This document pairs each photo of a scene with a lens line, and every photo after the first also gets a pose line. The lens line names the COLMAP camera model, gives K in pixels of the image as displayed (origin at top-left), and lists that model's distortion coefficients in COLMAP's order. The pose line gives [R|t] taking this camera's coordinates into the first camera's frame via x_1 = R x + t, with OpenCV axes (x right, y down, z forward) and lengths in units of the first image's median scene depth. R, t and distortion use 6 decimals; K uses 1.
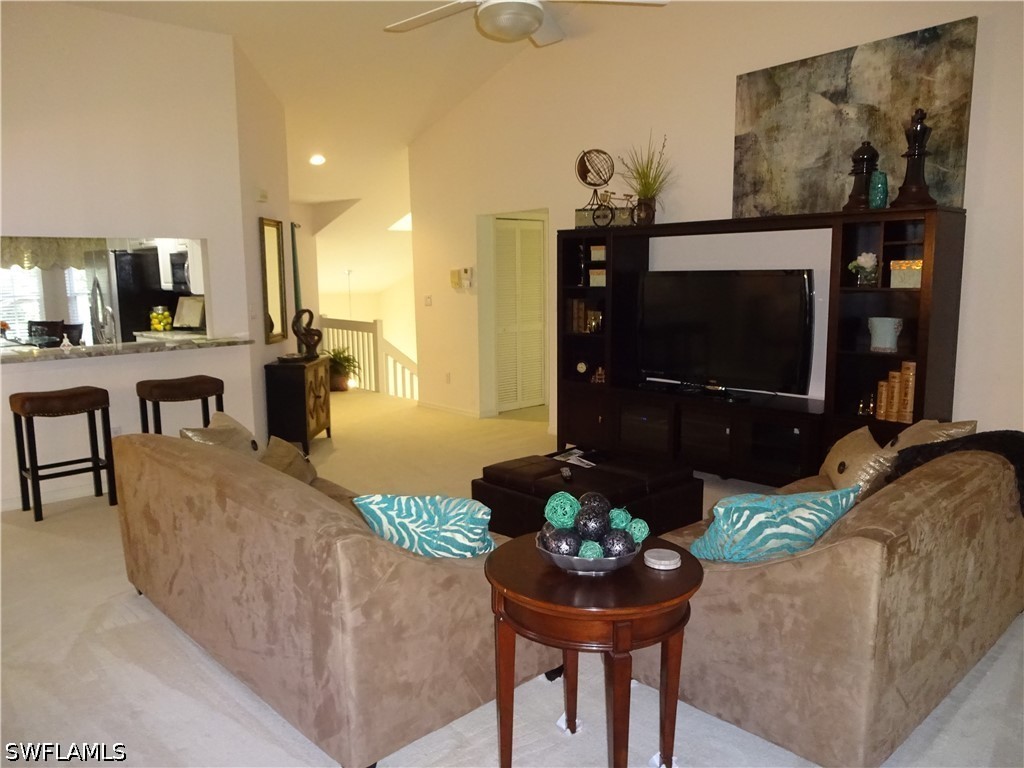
lens RADIAL K [[765.4, 0, 511.3], [0, 765.4, 381.7], [0, 0, 1]] dist [0.001141, -0.000487]
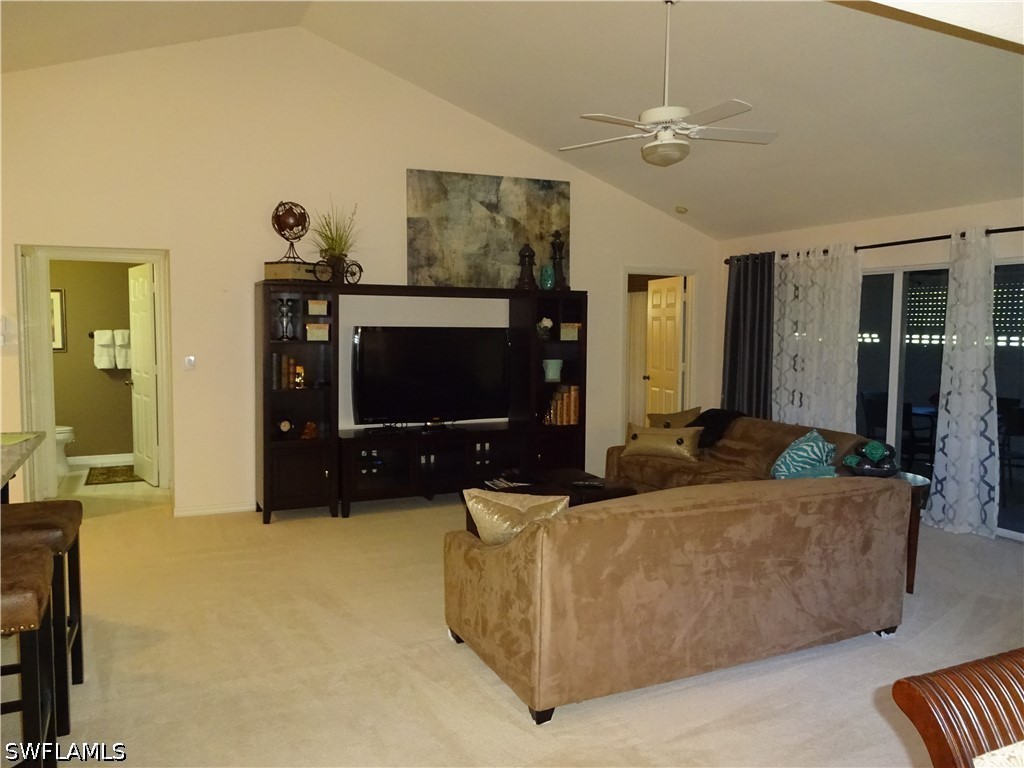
lens RADIAL K [[765.4, 0, 511.3], [0, 765.4, 381.7], [0, 0, 1]] dist [0.001141, -0.000487]
pose [[0.300813, -0.051236, 0.952306, -0.893989], [0.123883, 0.992195, 0.014250, -0.063761], [-0.945603, 0.113687, 0.304812, 0.544619]]
